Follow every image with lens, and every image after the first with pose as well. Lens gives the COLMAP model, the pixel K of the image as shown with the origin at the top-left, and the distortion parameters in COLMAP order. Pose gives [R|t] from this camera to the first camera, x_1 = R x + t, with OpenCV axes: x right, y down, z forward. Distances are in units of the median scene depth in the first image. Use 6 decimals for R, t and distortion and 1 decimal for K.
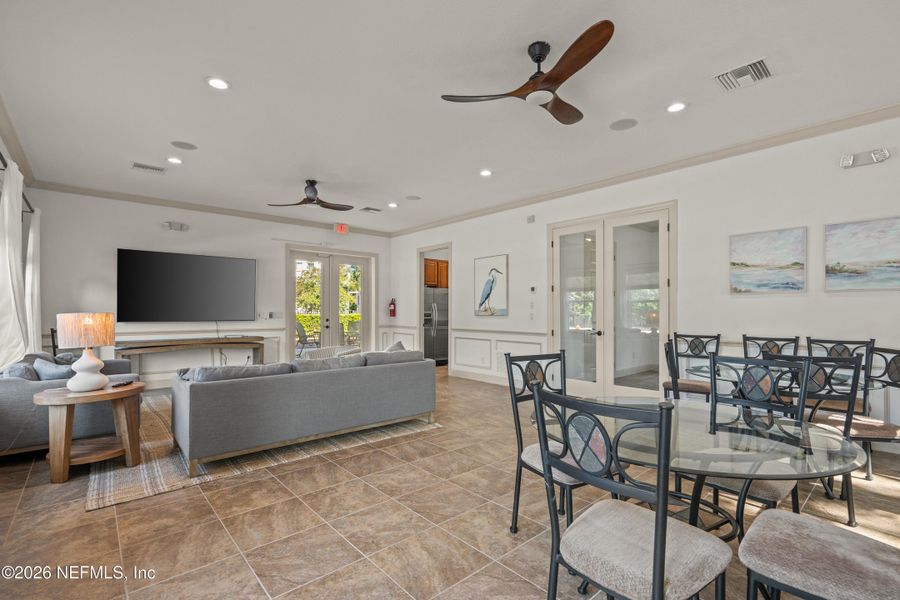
lens RADIAL K [[409.6, 0, 450.9], [0, 409.6, 304.9], [0, 0, 1]] dist [-0.007891, 0.001872]
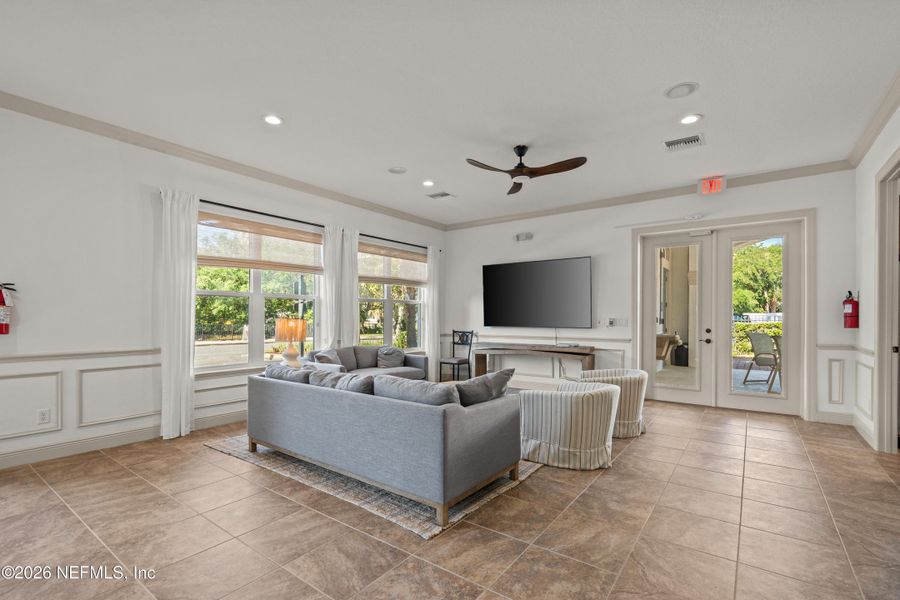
lens RADIAL K [[409.6, 0, 464.1], [0, 409.6, 319.9], [0, 0, 1]] dist [-0.007891, 0.001872]
pose [[0.227114, 0.005311, -0.973854, 0.314926], [0.015483, 0.999839, 0.009063, 0.009714], [0.973745, -0.017137, 0.226995, 0.592599]]
